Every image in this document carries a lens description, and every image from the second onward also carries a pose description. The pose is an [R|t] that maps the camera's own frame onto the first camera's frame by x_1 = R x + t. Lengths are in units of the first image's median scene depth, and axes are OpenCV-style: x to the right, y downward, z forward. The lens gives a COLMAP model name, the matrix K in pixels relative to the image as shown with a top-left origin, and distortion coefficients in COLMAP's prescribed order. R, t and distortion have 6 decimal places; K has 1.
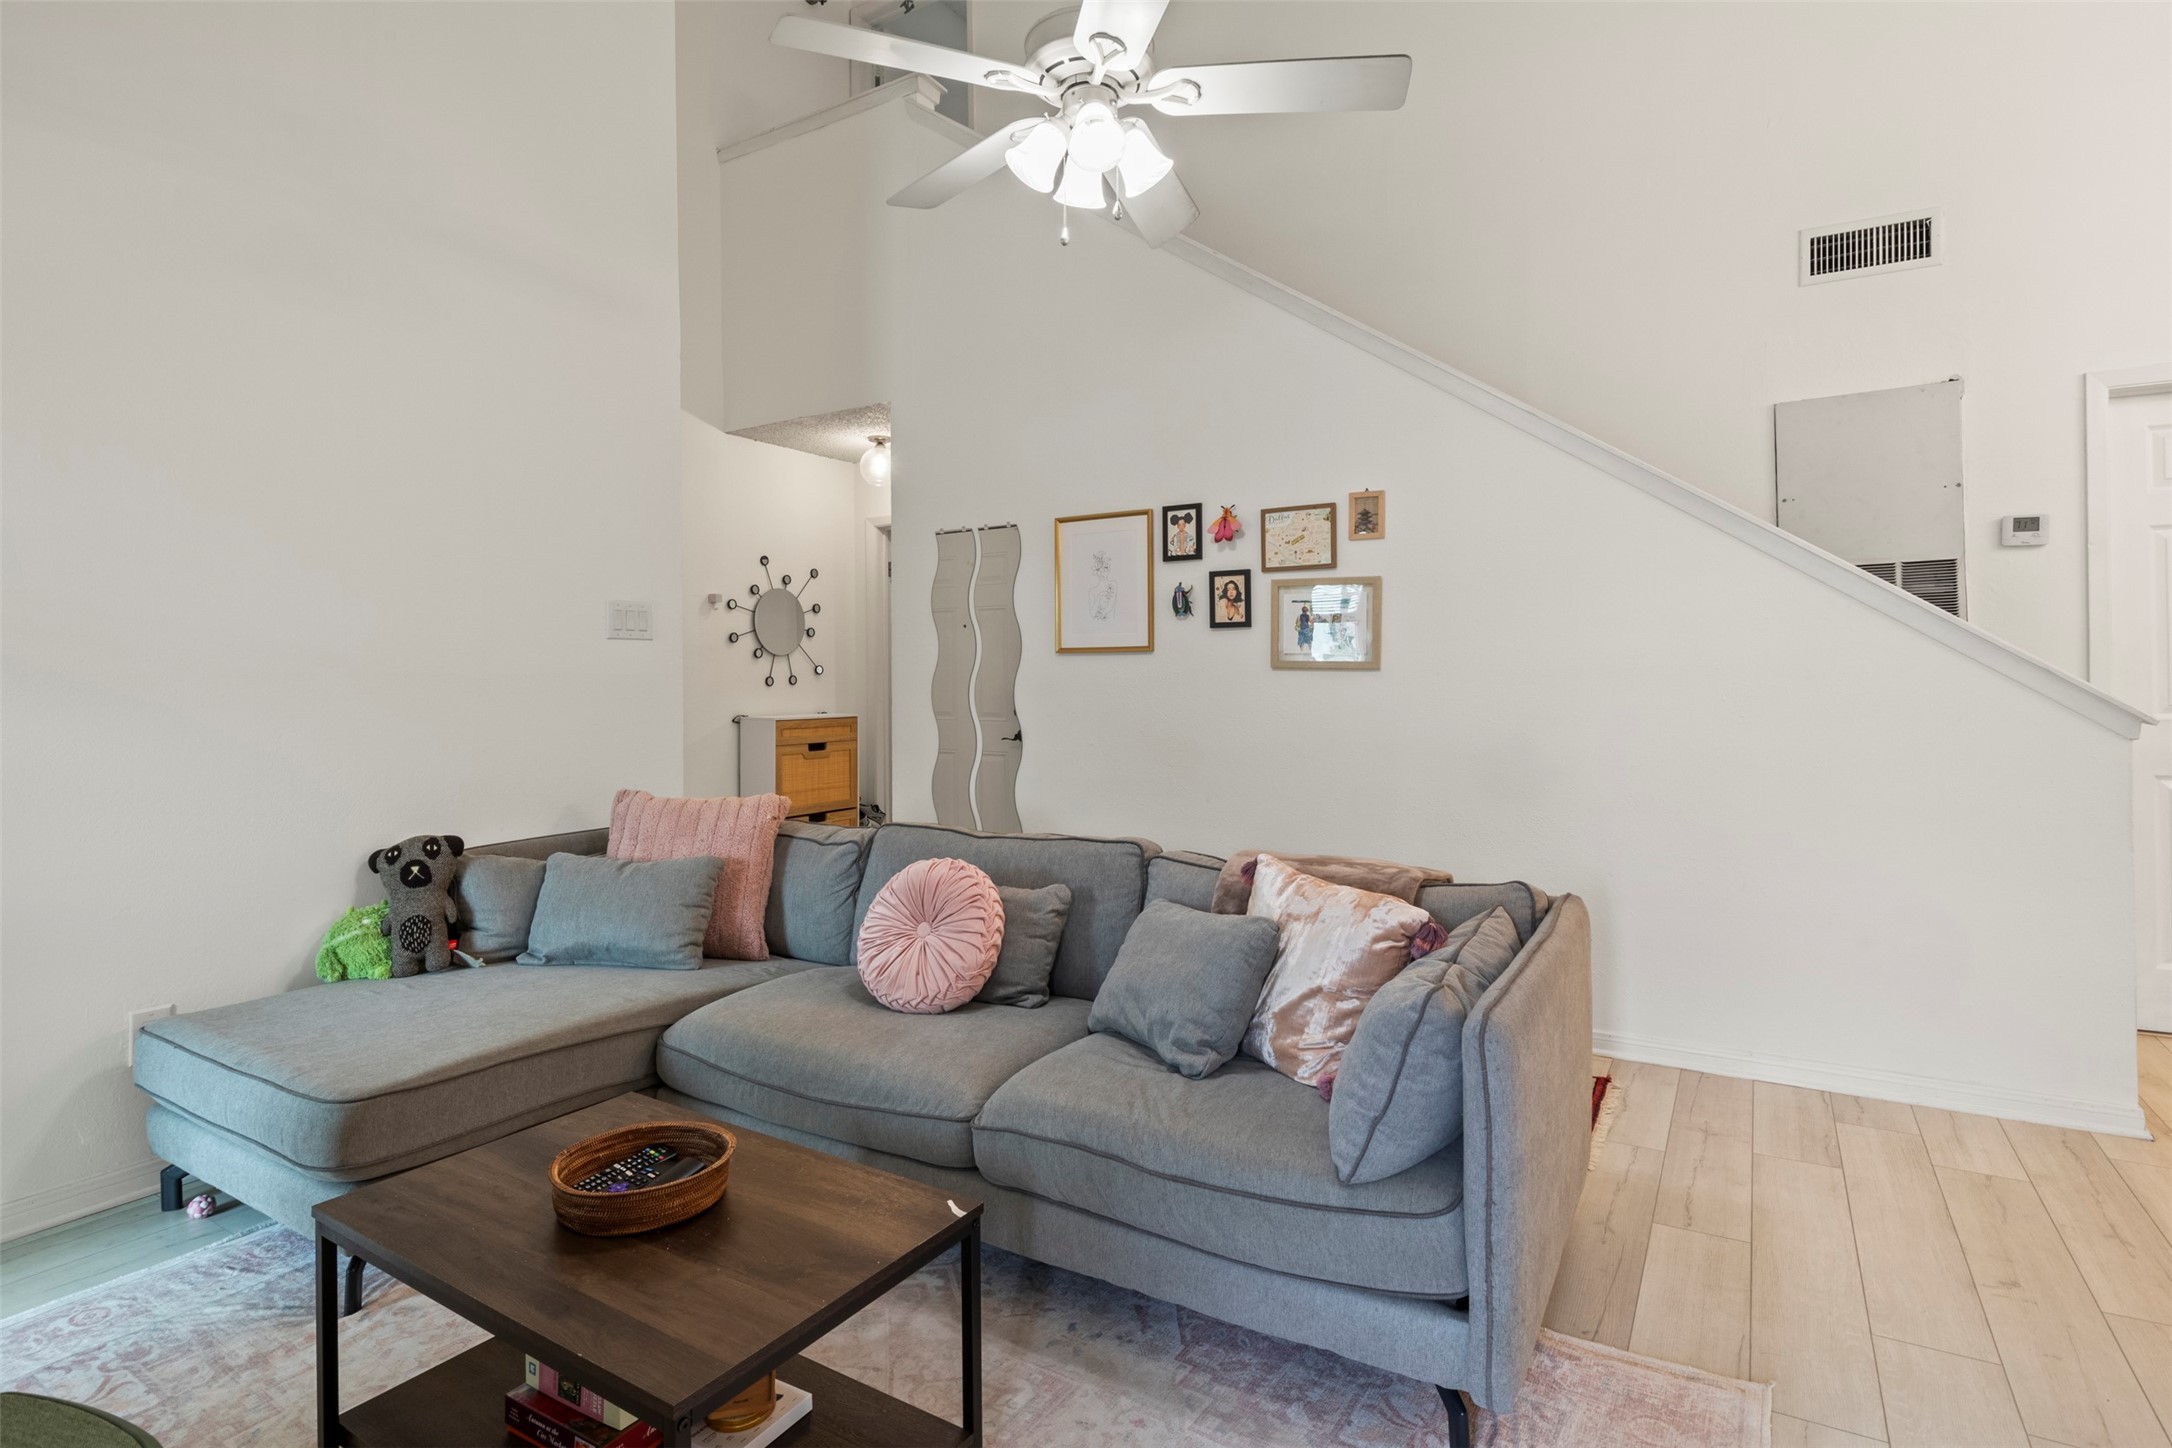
lens RADIAL K [[1088.6, 0, 1084.8], [0, 1088.6, 678.2], [0, 0, 1]] dist [-0.007735, 0.000083]
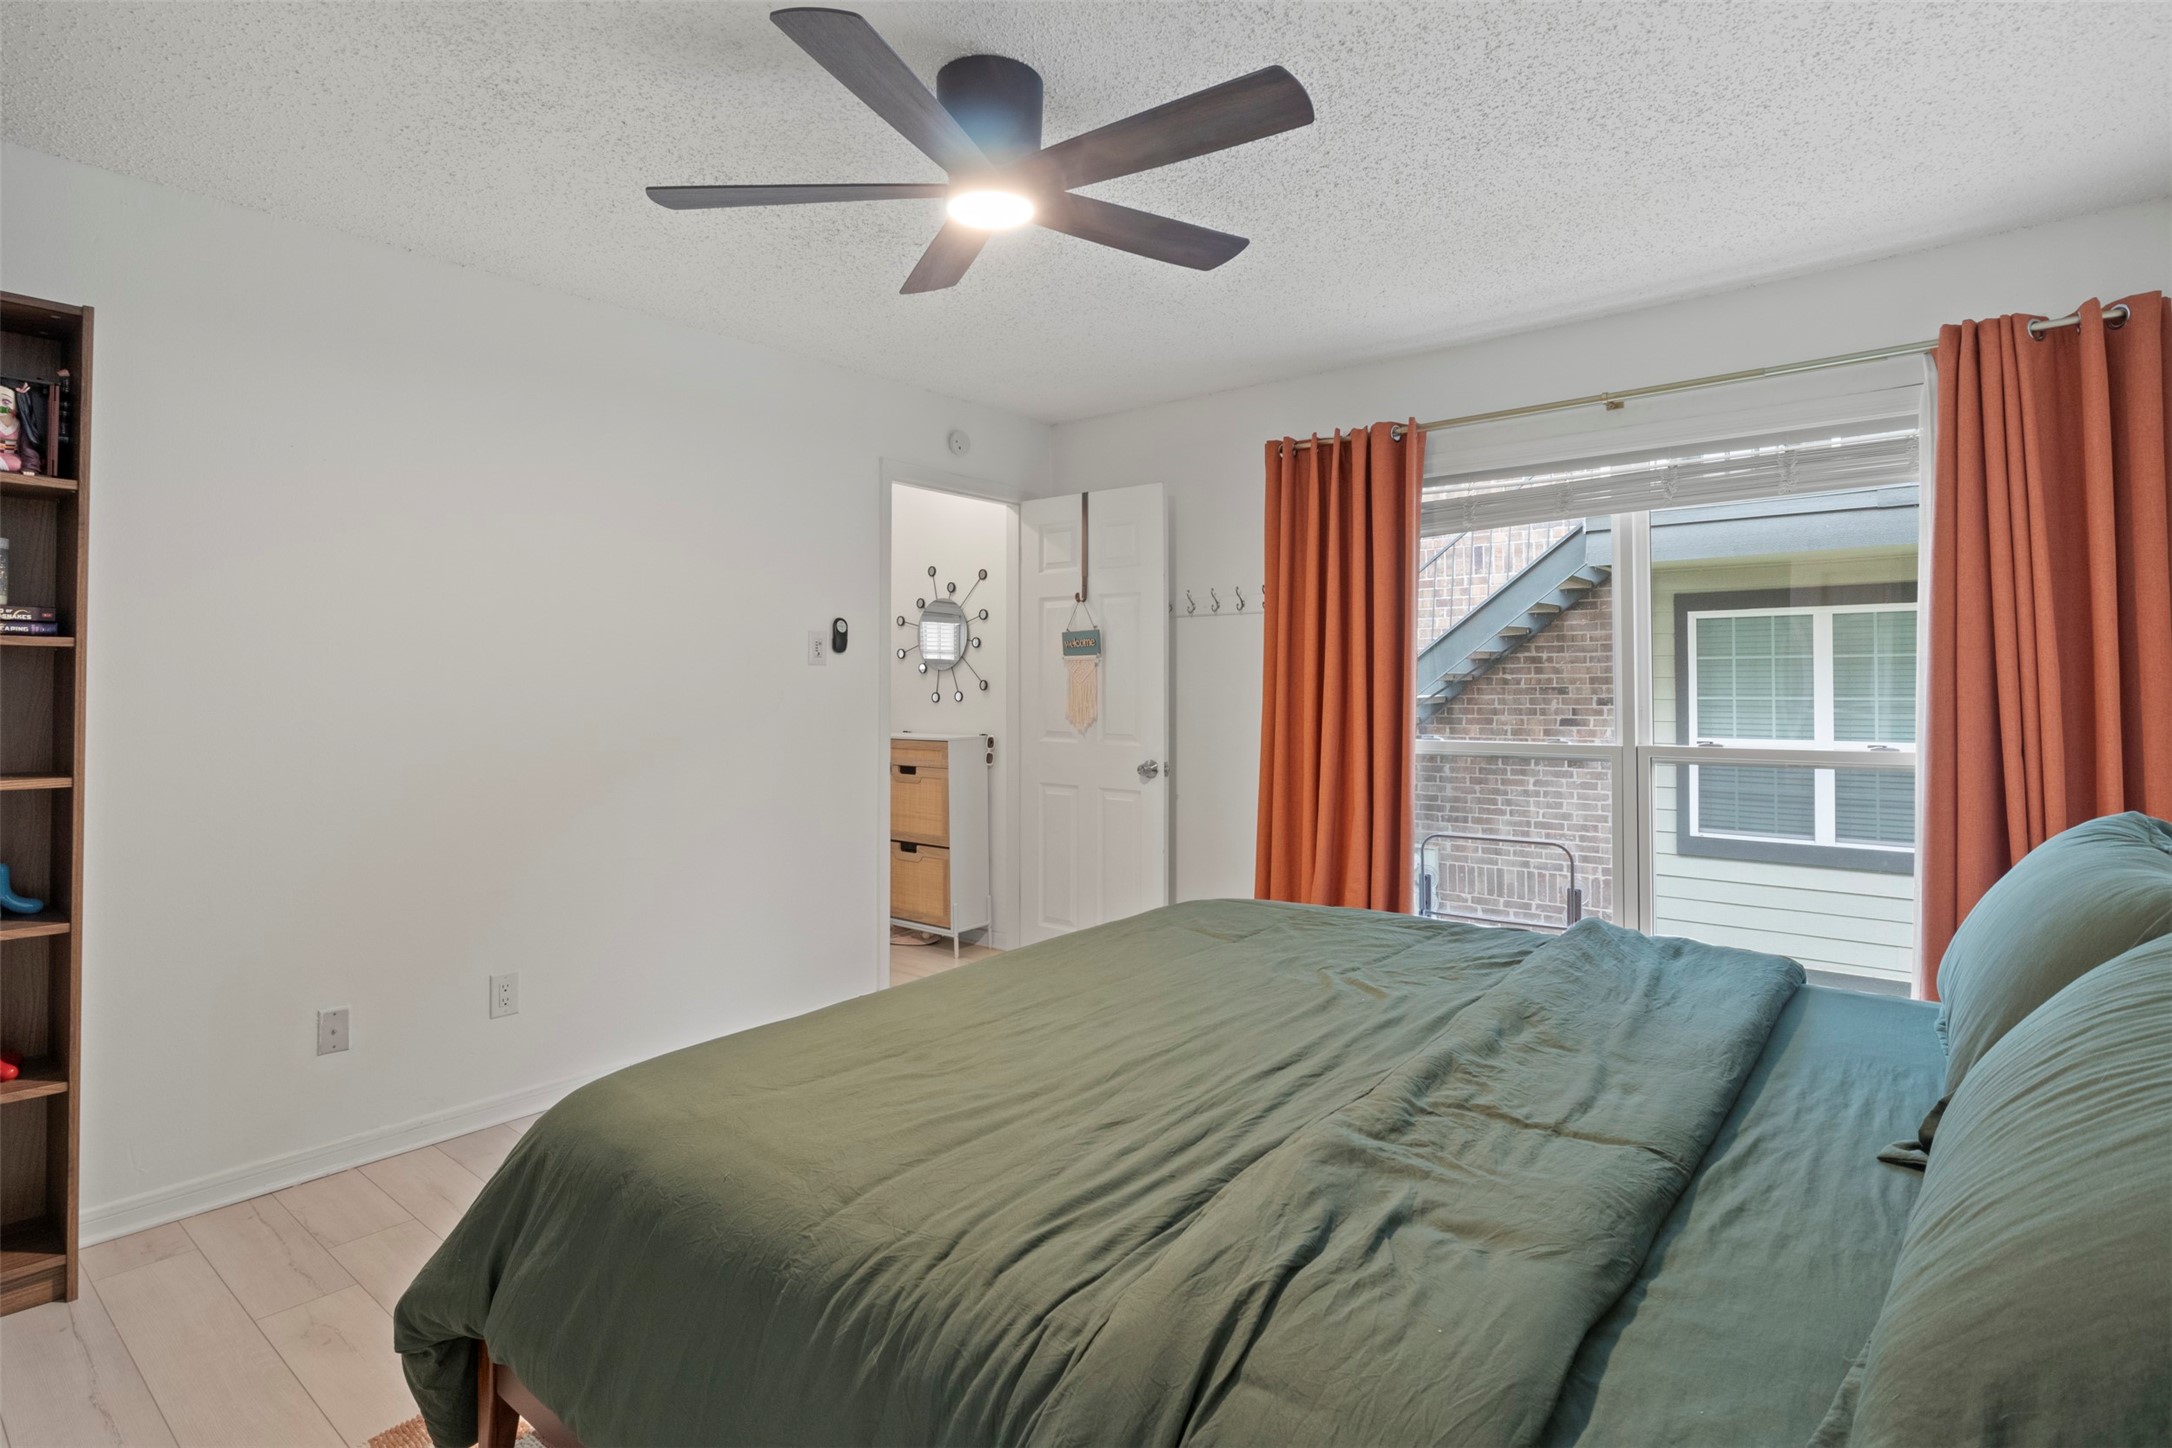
lens RADIAL K [[1088.6, 0, 1084.8], [0, 1088.6, 678.2], [0, 0, 1]] dist [-0.007735, 0.000083]
pose [[-0.125802, -0.005818, -0.992038, 0.878881], [-0.003993, 0.999978, -0.005358, -0.013162], [0.992047, 0.003287, -0.125823, 1.728487]]
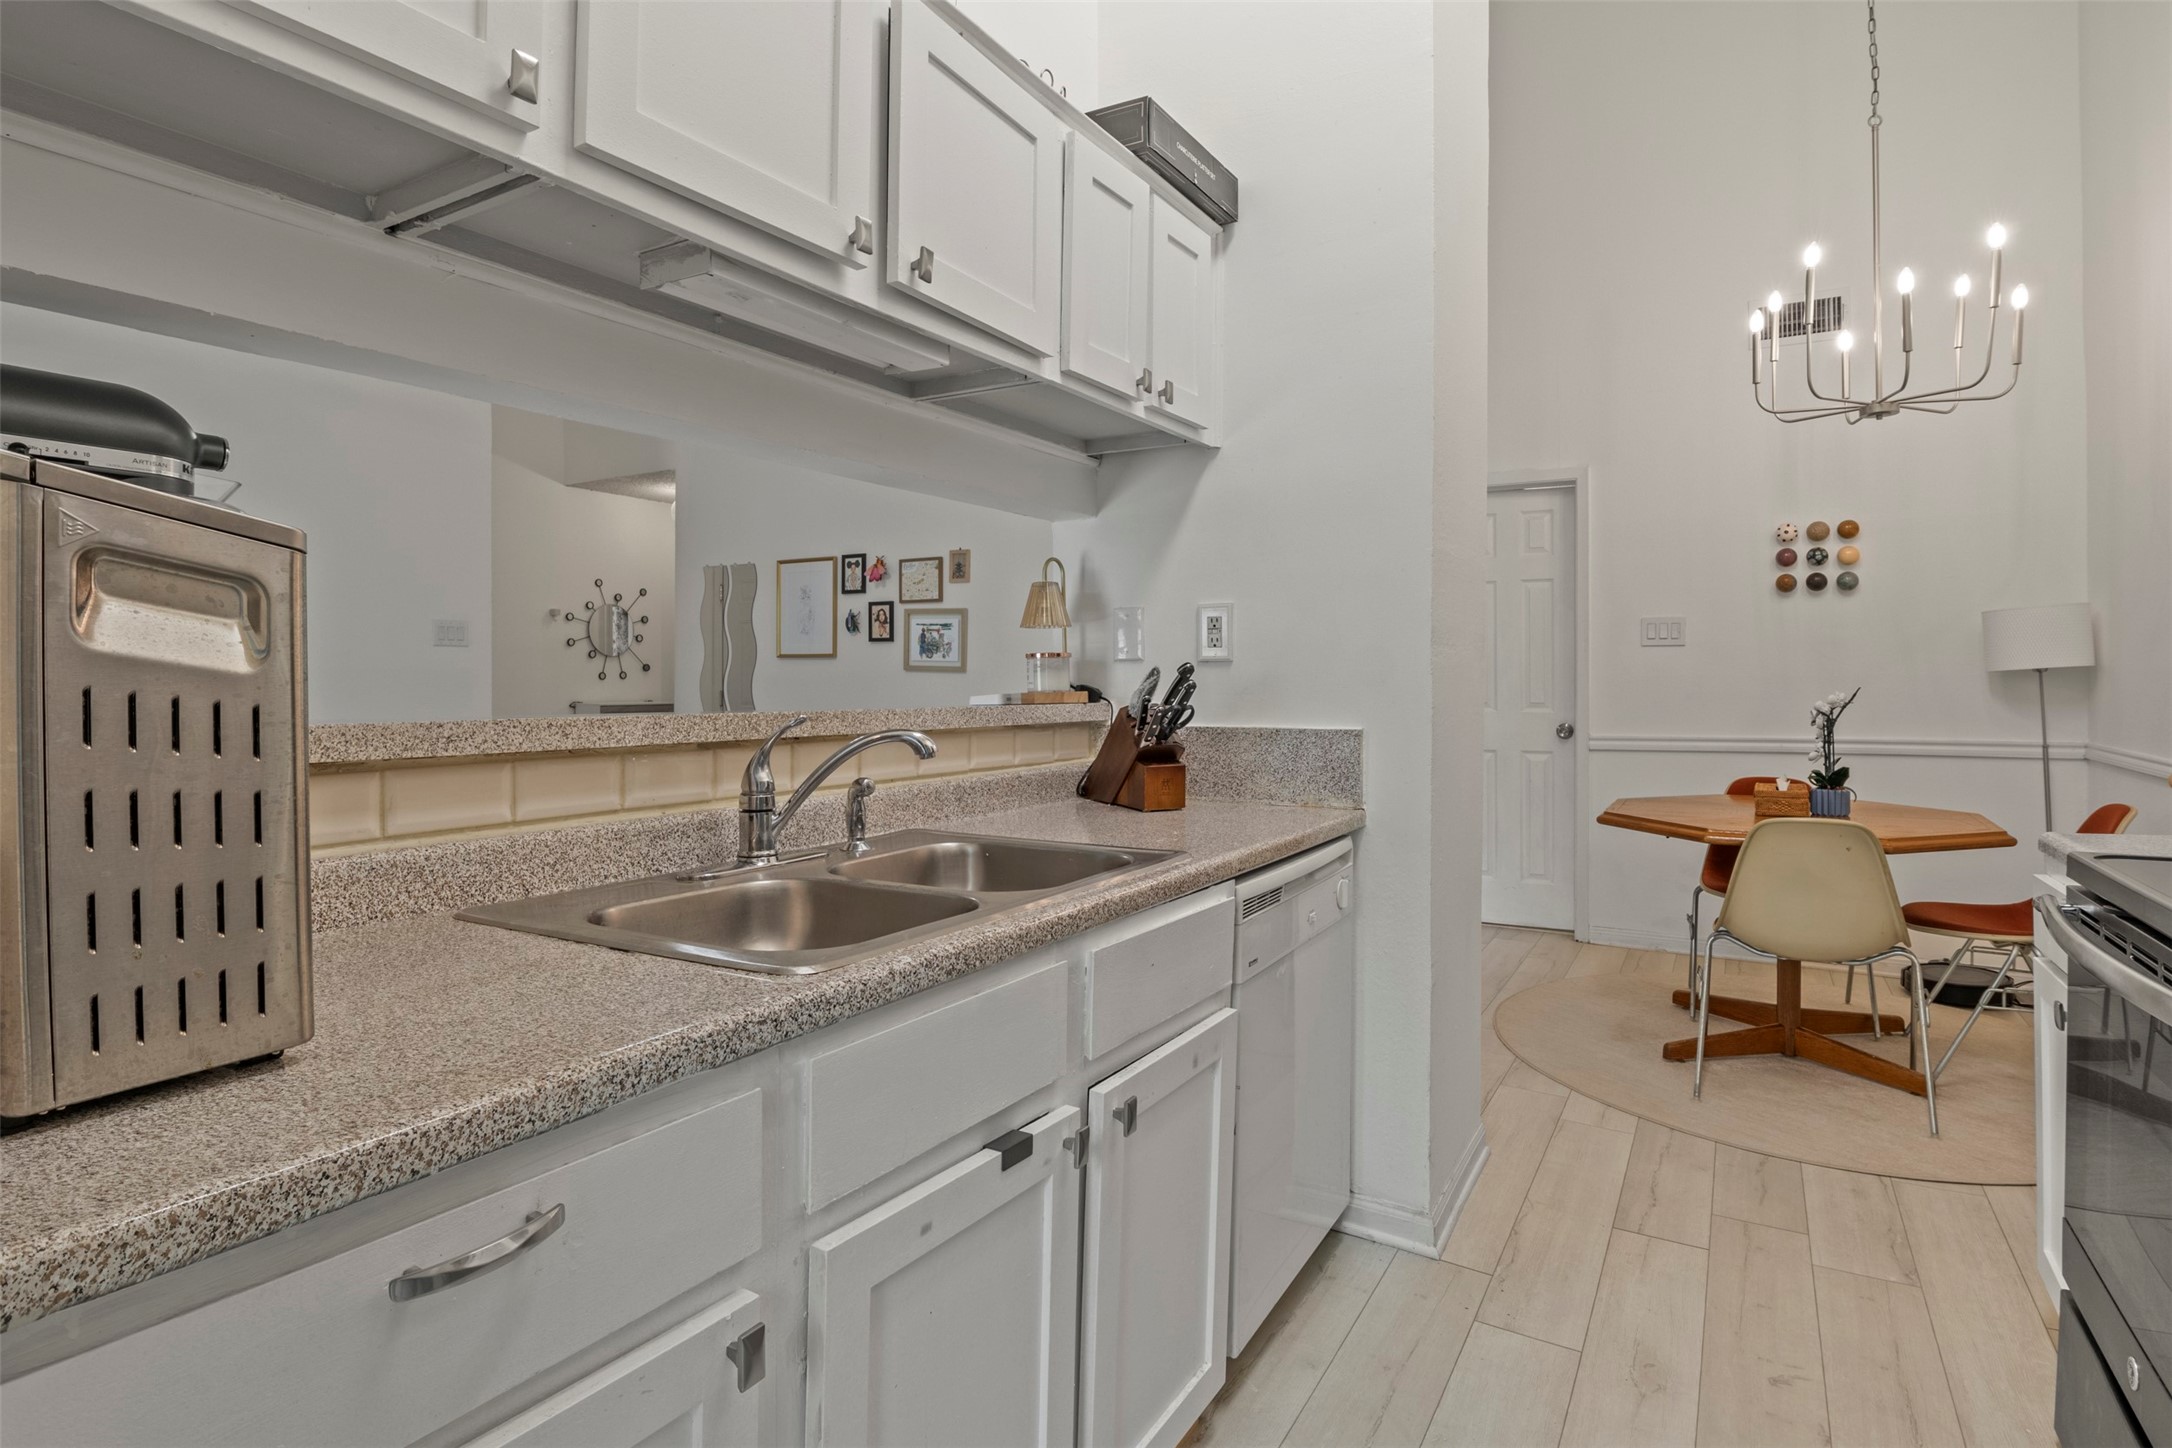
lens RADIAL K [[1088.6, 0, 1084.8], [0, 1088.6, 678.2], [0, 0, 1]] dist [-0.007735, 0.000083]
pose [[0.999895, 0.010127, 0.010411, 0.378154], [-0.010142, 0.999948, 0.001417, -0.003109], [-0.010396, -0.001522, 0.999945, -0.420935]]
